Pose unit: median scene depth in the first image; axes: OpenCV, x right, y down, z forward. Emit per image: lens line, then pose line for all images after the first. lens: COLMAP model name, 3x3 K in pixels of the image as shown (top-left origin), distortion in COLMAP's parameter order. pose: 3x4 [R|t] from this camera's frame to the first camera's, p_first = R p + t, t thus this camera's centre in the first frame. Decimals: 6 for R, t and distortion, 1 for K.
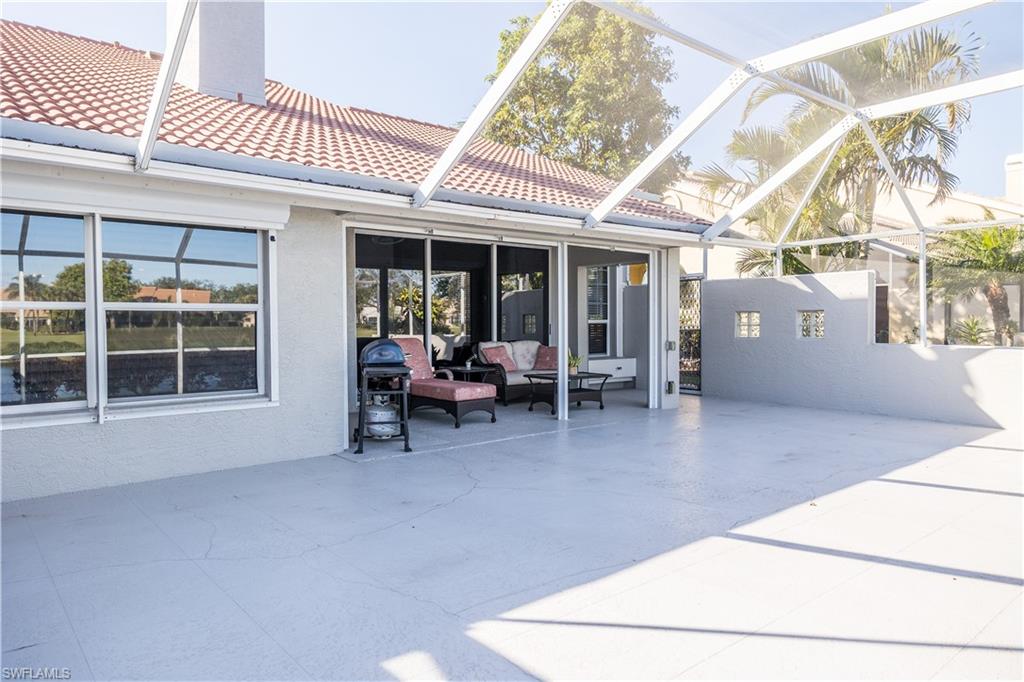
lens RADIAL K [[685.8, 0, 513.5], [0, 685.8, 339.5], [0, 0, 1]] dist [-0.004076, -0.000273]
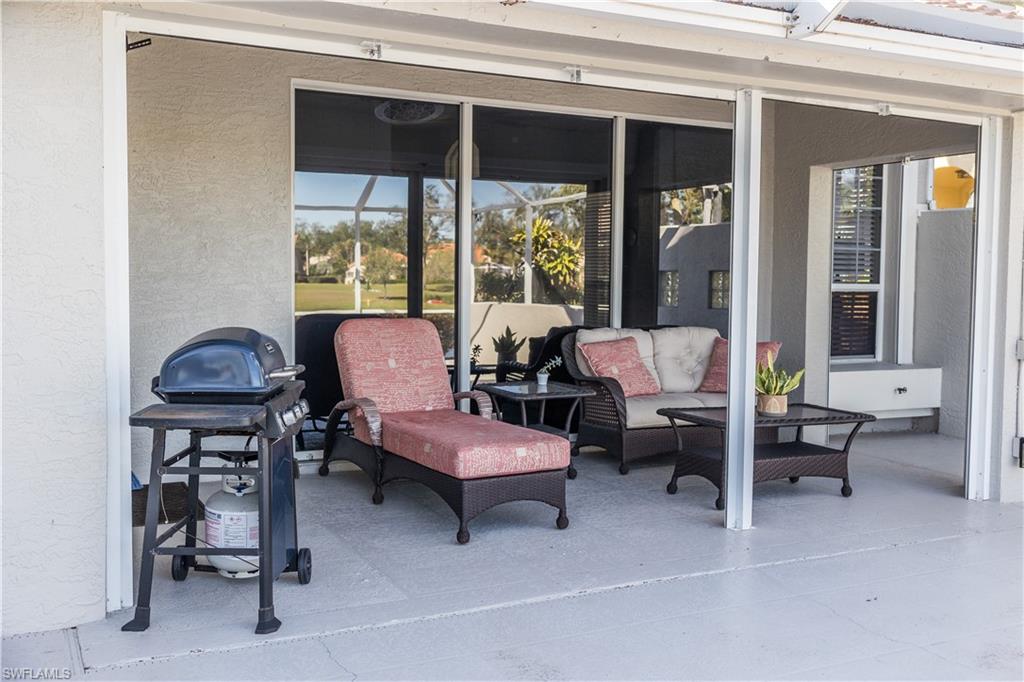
lens RADIAL K [[1024.5, 0, 509.6], [0, 1024.5, 342.0], [0, 0, 1]] dist [0.000506, 0.000000]
pose [[0.972902, 0.028253, -0.229485, 0.066907], [-0.020556, 0.999145, 0.035865, -0.011516], [0.230302, -0.030176, 0.972651, 0.329988]]
